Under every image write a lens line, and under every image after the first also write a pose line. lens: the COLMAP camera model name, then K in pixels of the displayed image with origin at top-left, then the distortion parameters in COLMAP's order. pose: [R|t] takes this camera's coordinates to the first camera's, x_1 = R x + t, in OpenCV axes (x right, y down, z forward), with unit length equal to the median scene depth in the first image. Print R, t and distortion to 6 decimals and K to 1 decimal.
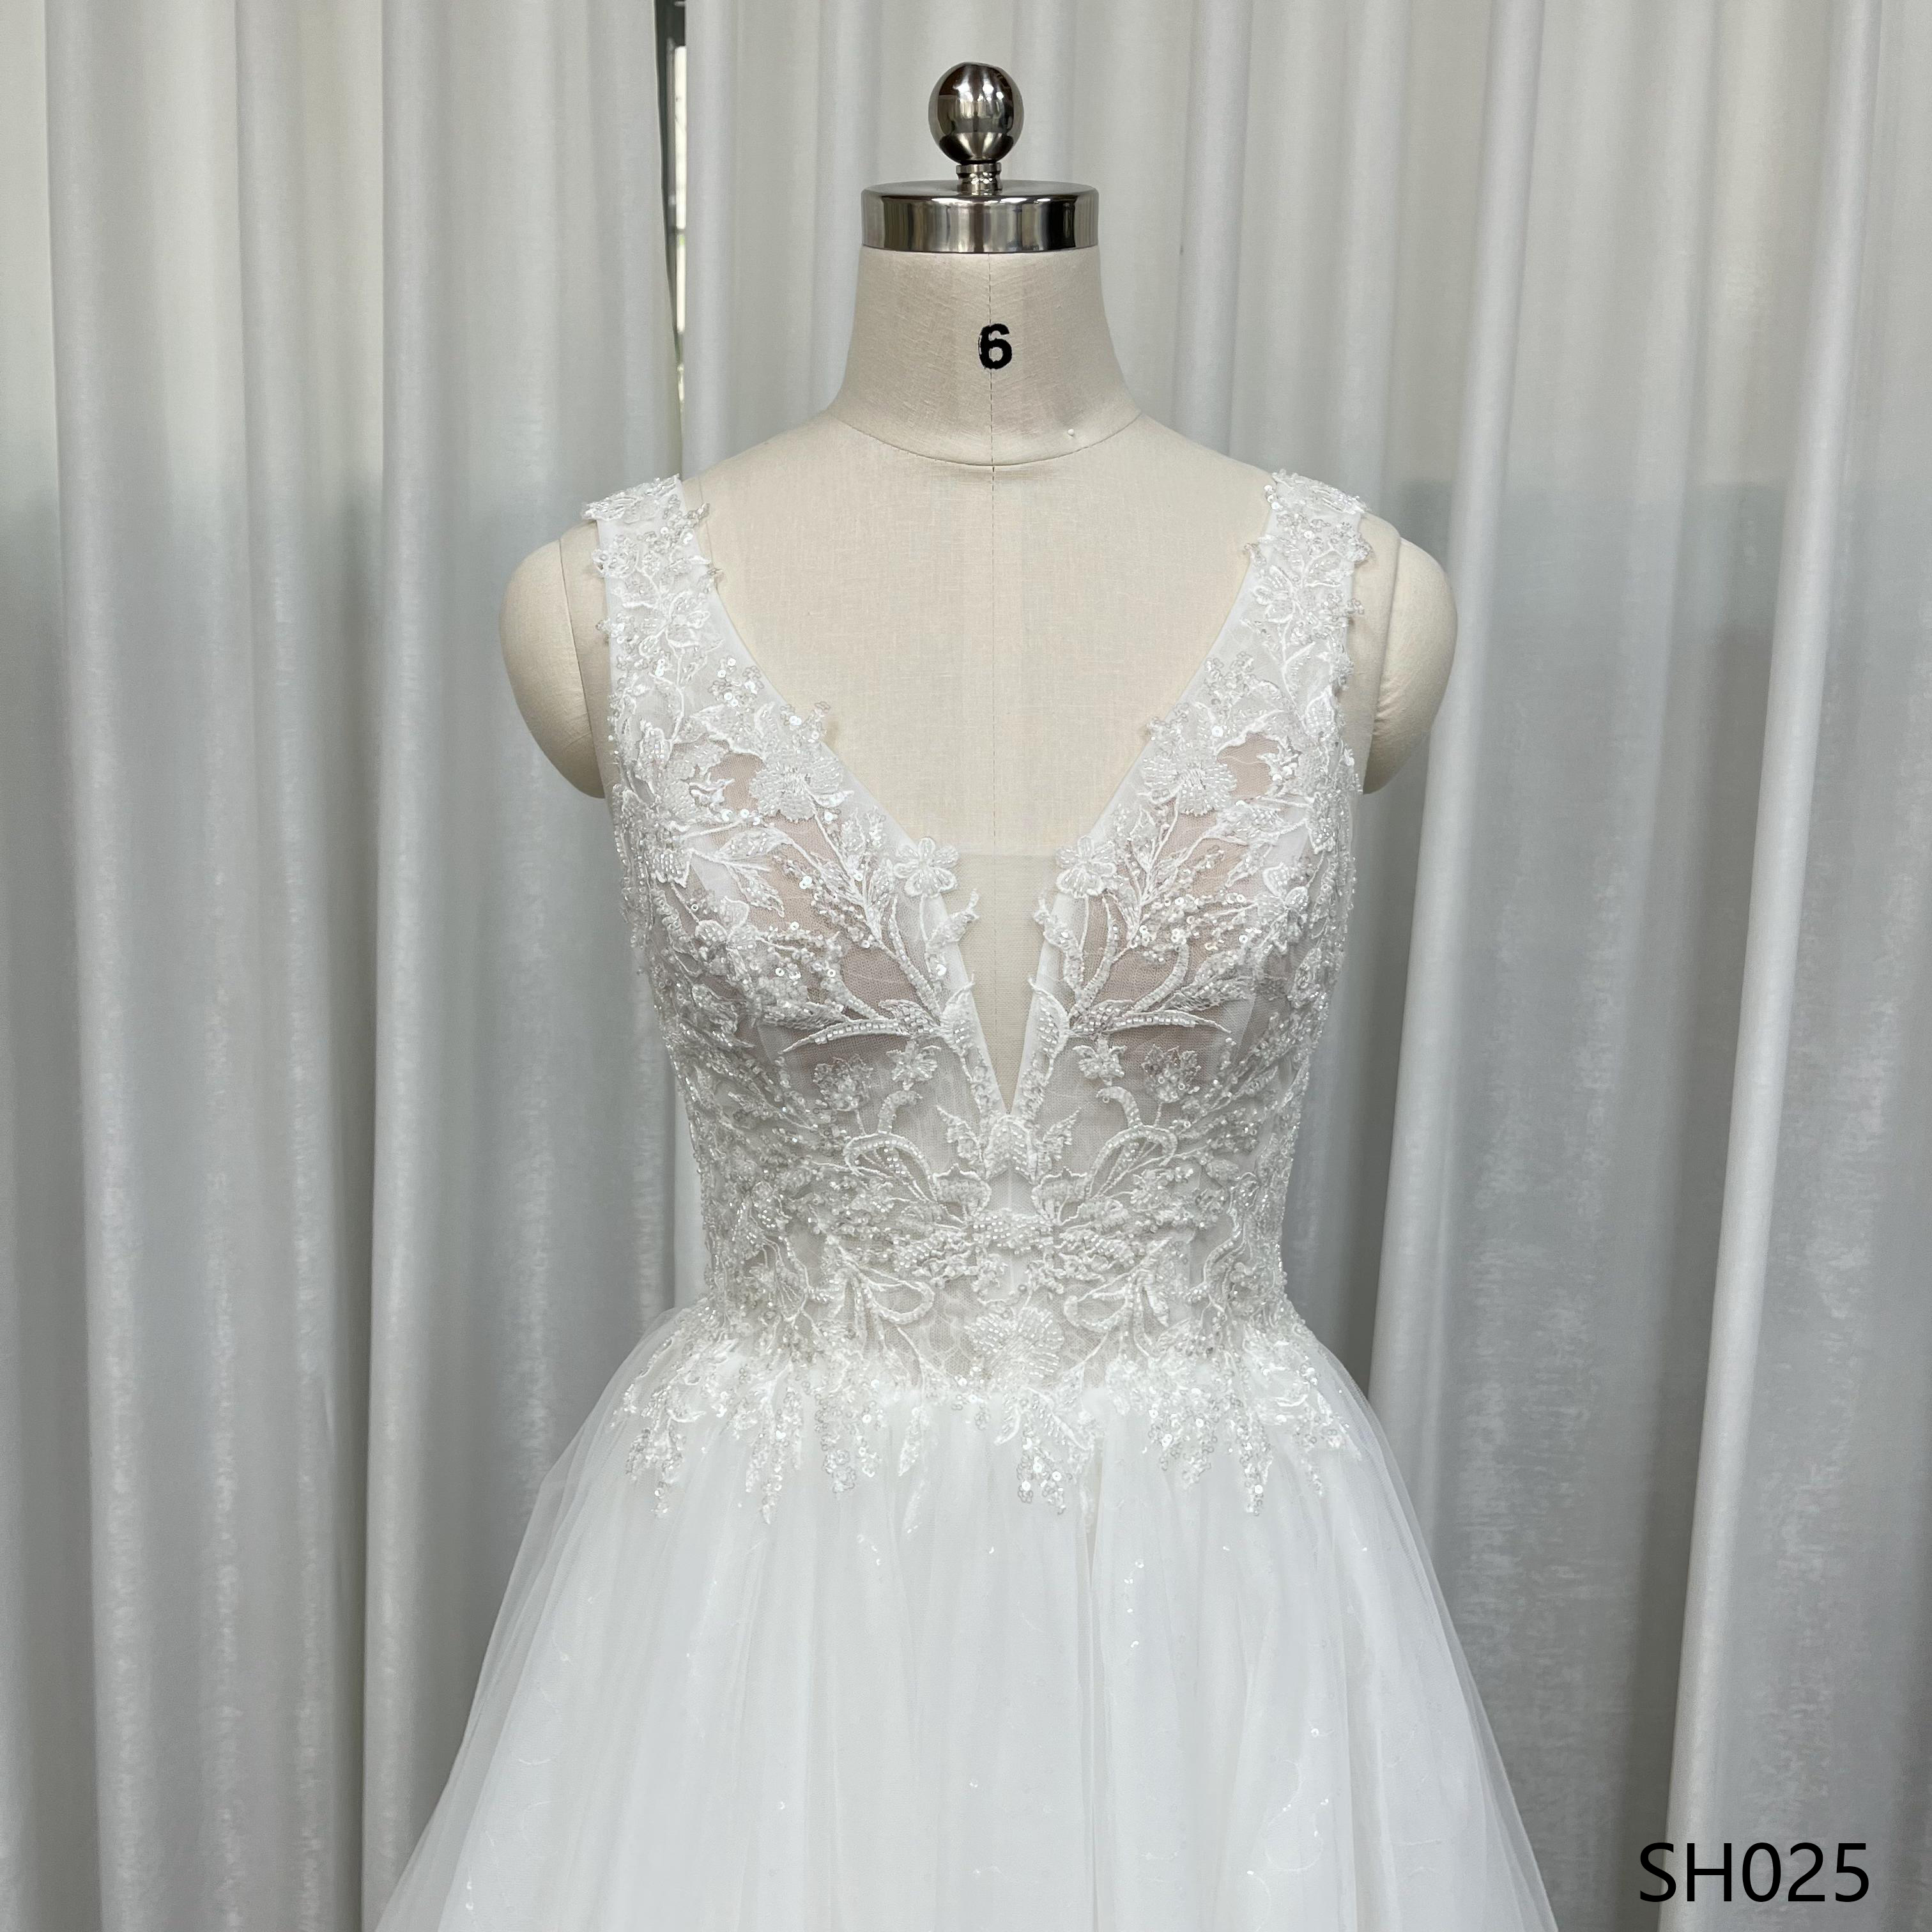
lens RADIAL K [[1920.6, 0, 990.4], [0, 1920.6, 959.7], [0, 0, 1]] dist [0.178904, -0.628292]
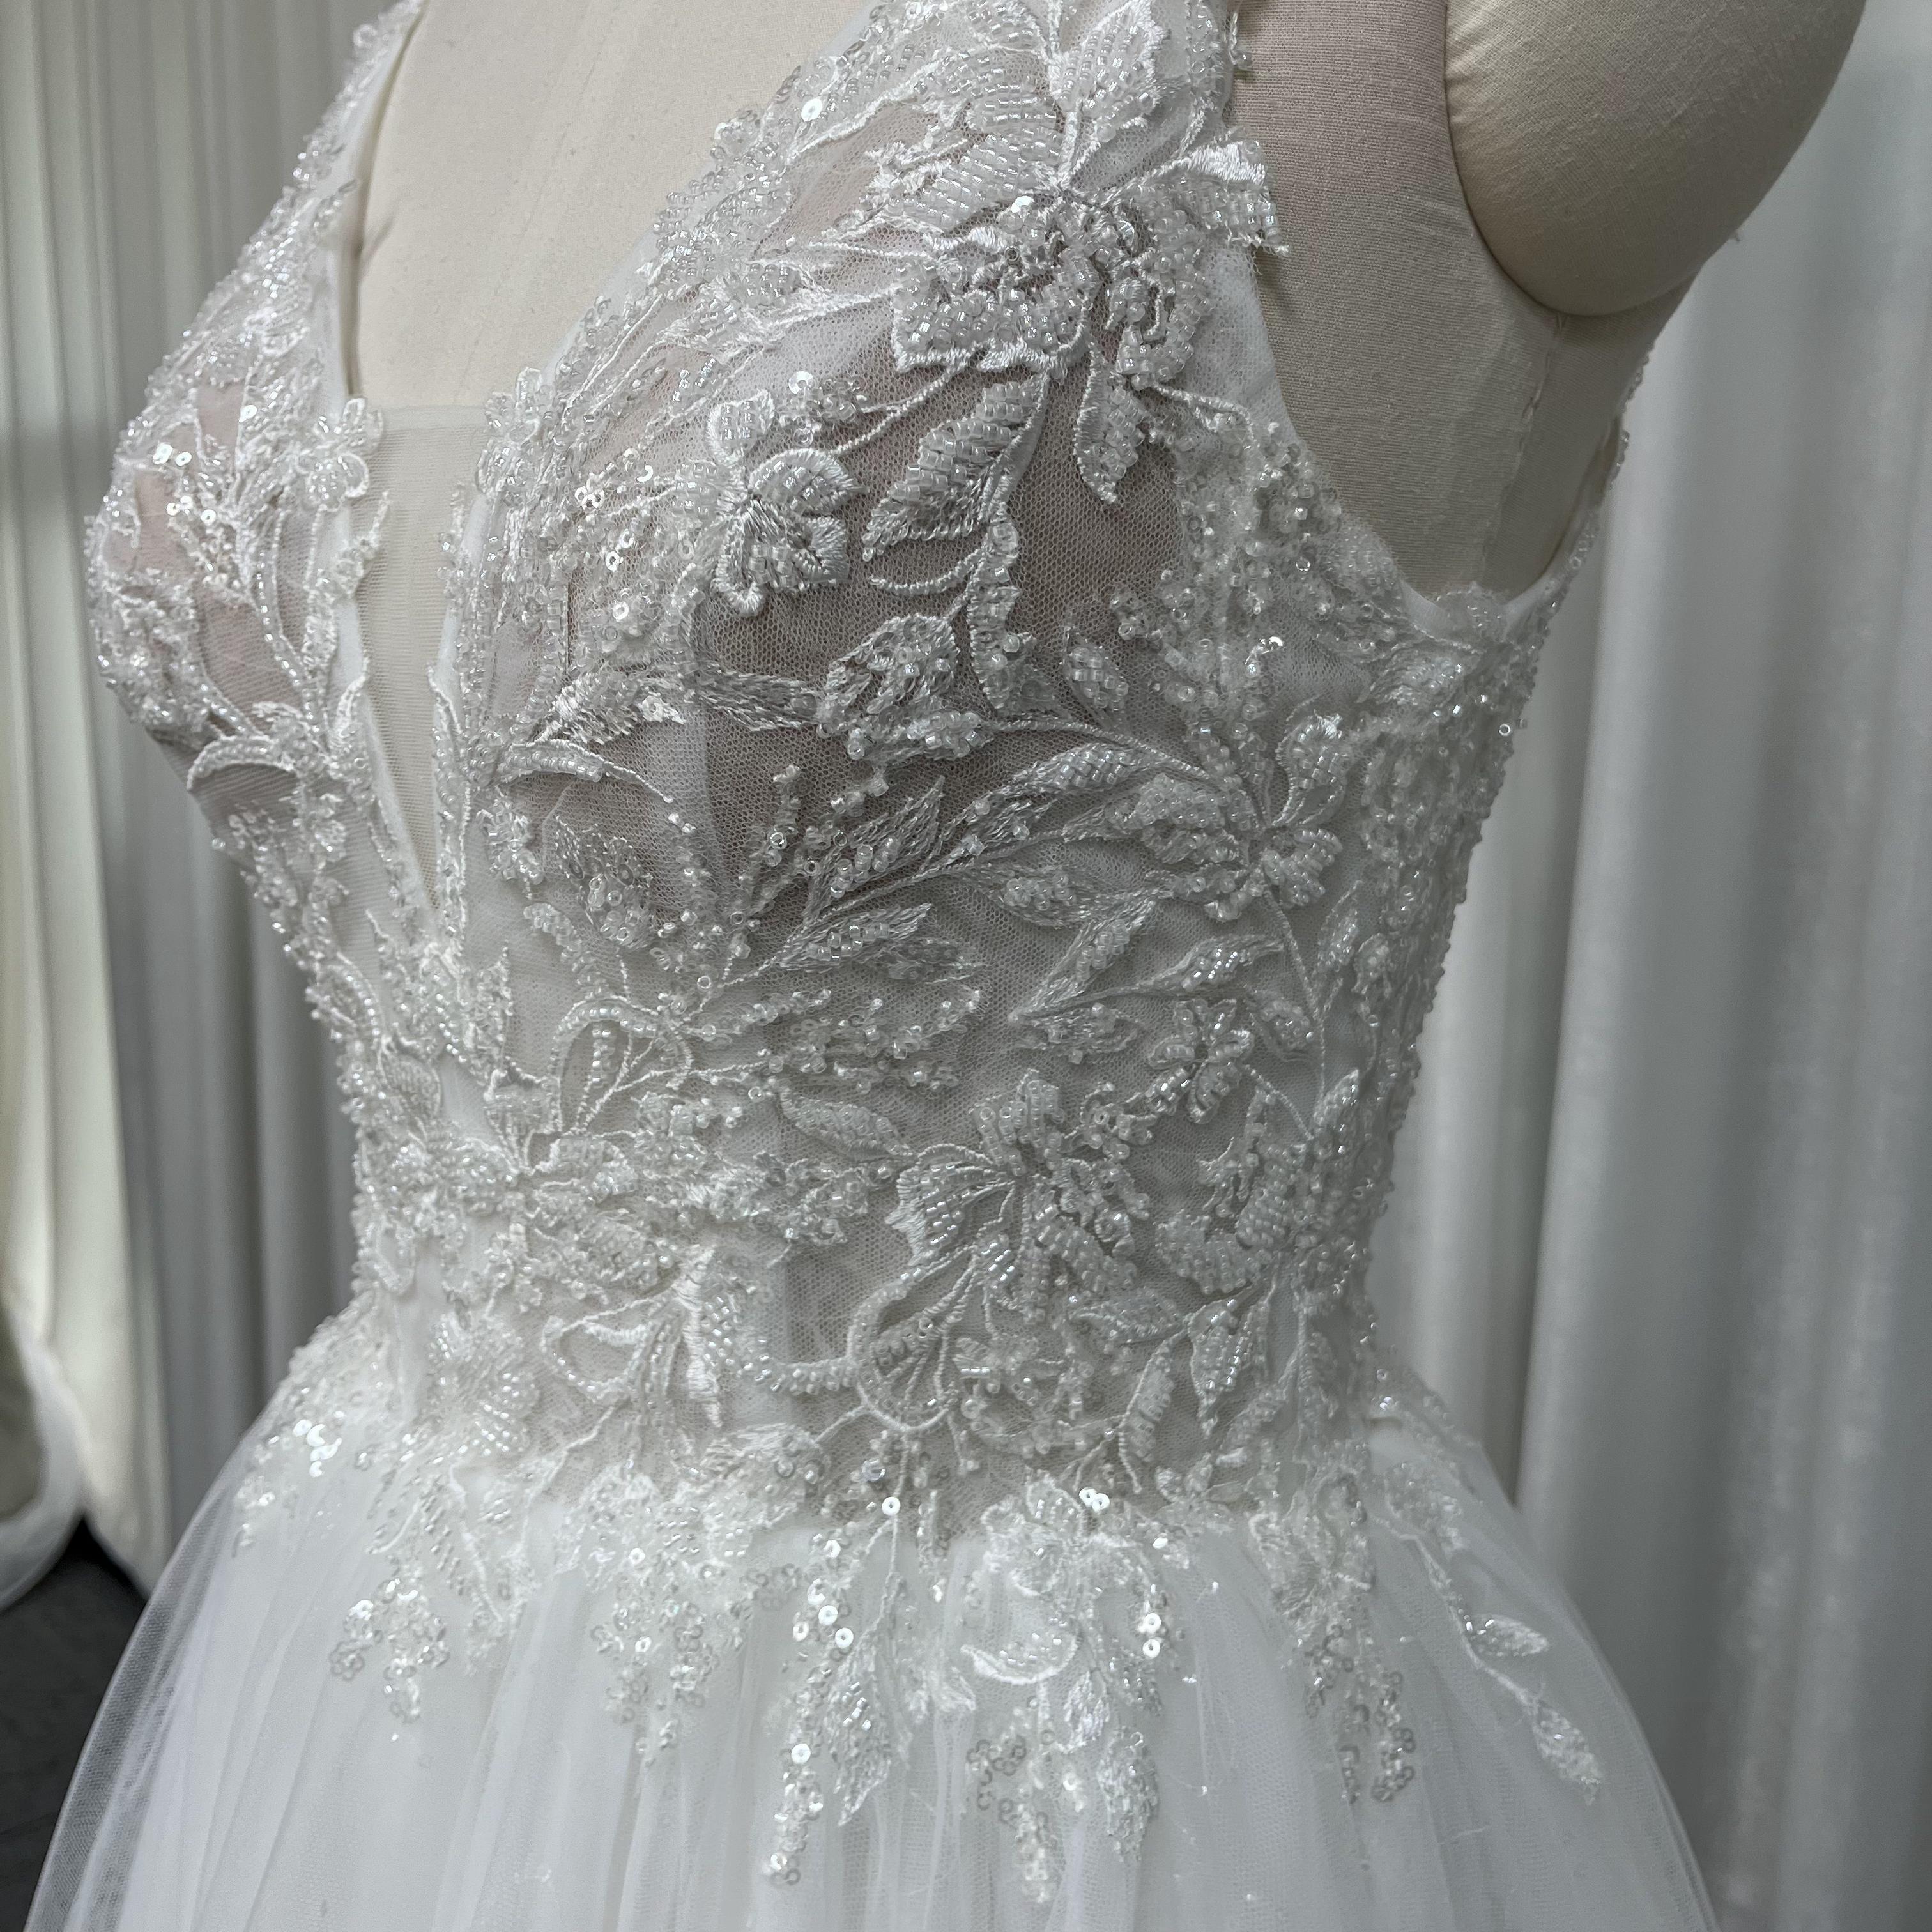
lens RADIAL K [[2010.7, 0, 945.2], [0, 2010.7, 971.7], [0, 0, 1]] dist [0.120712, -0.389098]
pose [[0.711494, 0.114523, -0.693297, 0.478139], [-0.076435, 0.993389, 0.085654, 0.031992], [0.698522, -0.007950, 0.715544, 0.703869]]
